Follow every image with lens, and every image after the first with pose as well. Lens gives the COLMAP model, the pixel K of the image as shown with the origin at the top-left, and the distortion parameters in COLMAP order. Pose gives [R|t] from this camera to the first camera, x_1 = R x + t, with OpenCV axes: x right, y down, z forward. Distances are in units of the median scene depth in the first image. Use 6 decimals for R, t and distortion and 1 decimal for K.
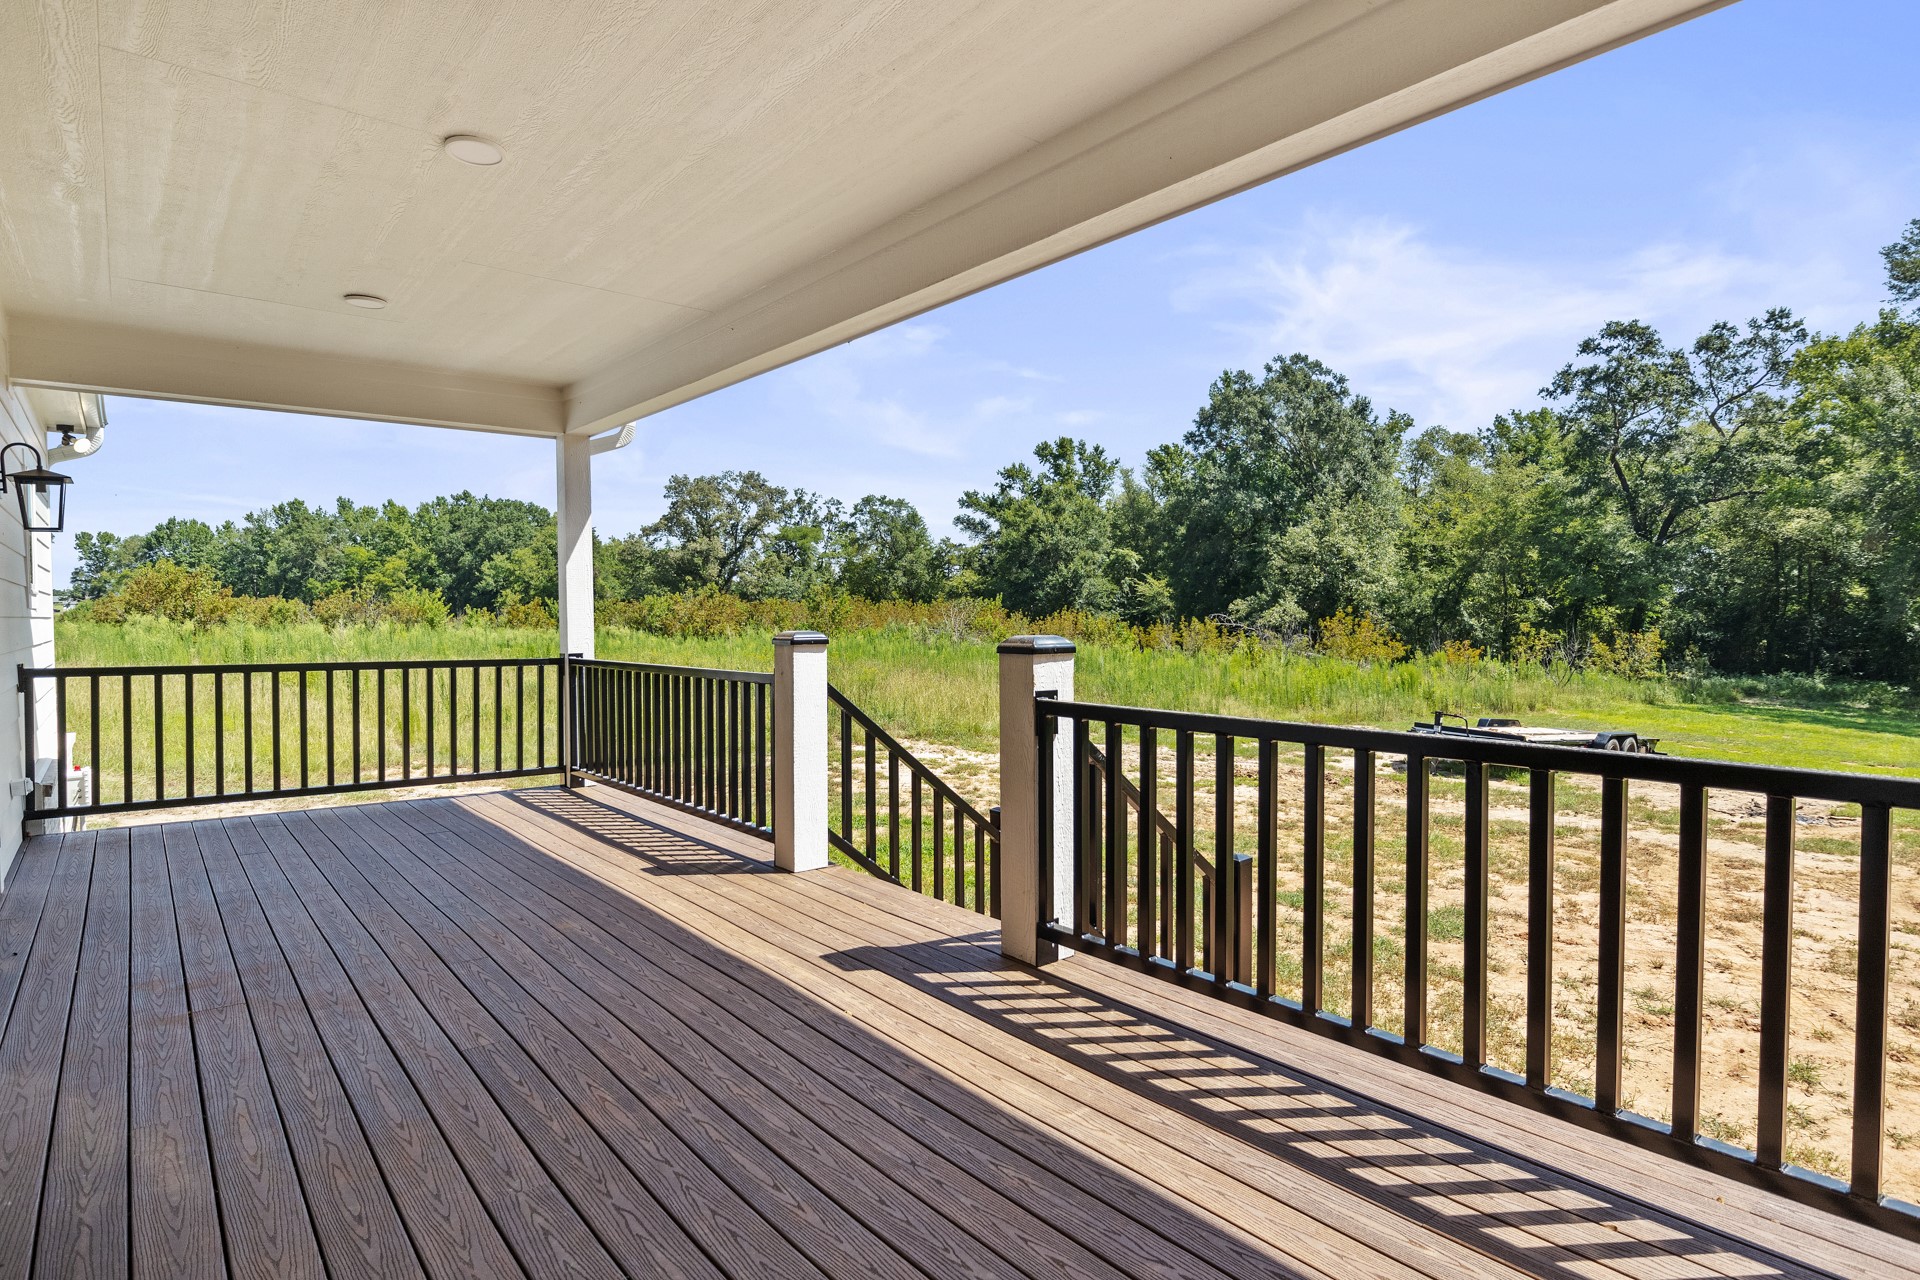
lens RADIAL K [[1011.6, 0, 962.1], [0, 1011.6, 641.5], [0, 0, 1]] dist [0.000382, 0.001401]
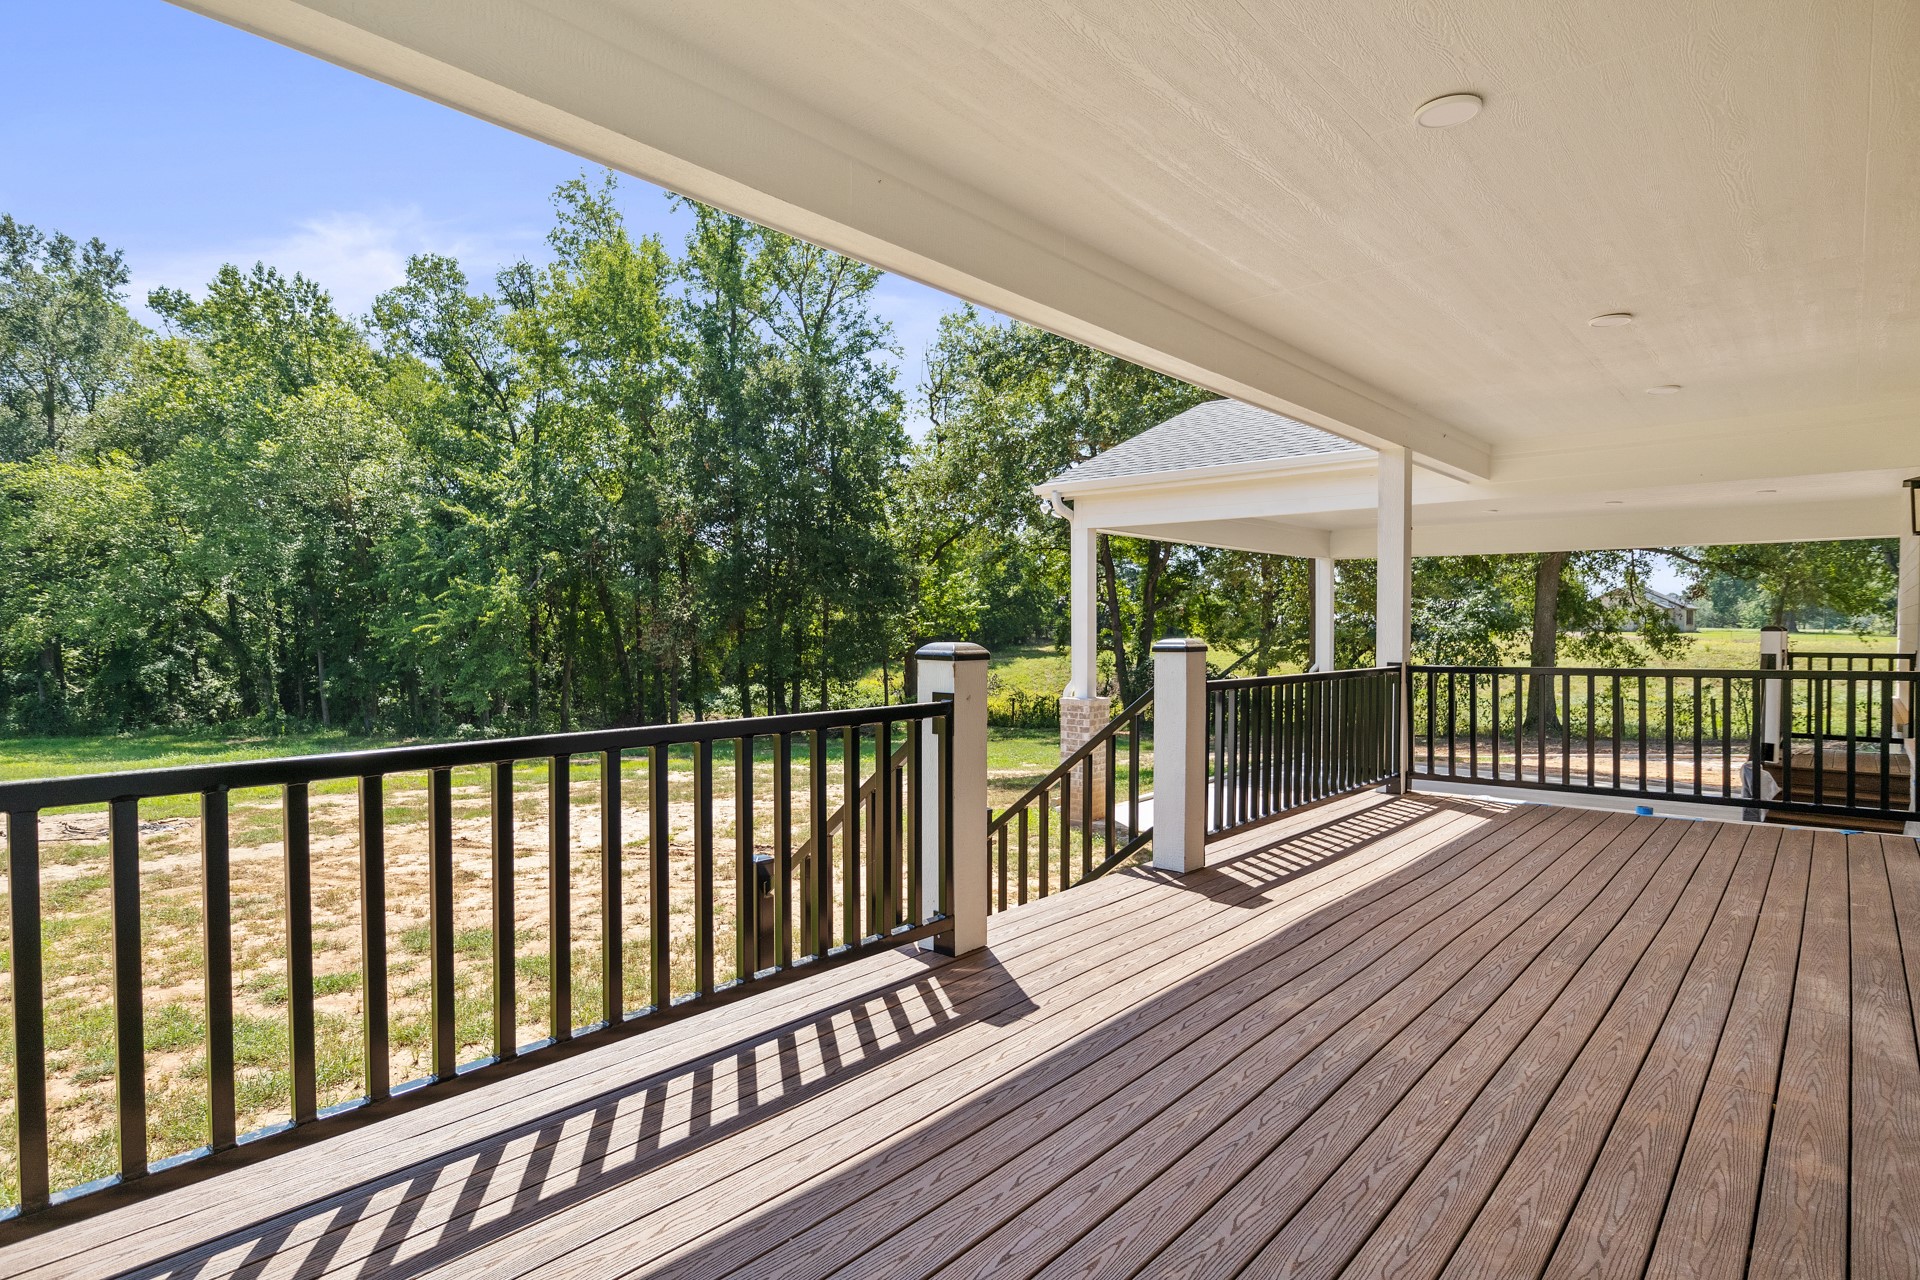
lens RADIAL K [[1011.6, 0, 957.5], [0, 1011.6, 625.3], [0, 0, 1]] dist [0.000382, 0.001401]
pose [[-0.146847, -0.008017, 0.989127, -0.771835], [0.024969, 0.999618, 0.011809, -0.027392], [-0.988844, 0.026431, -0.146591, 0.920612]]
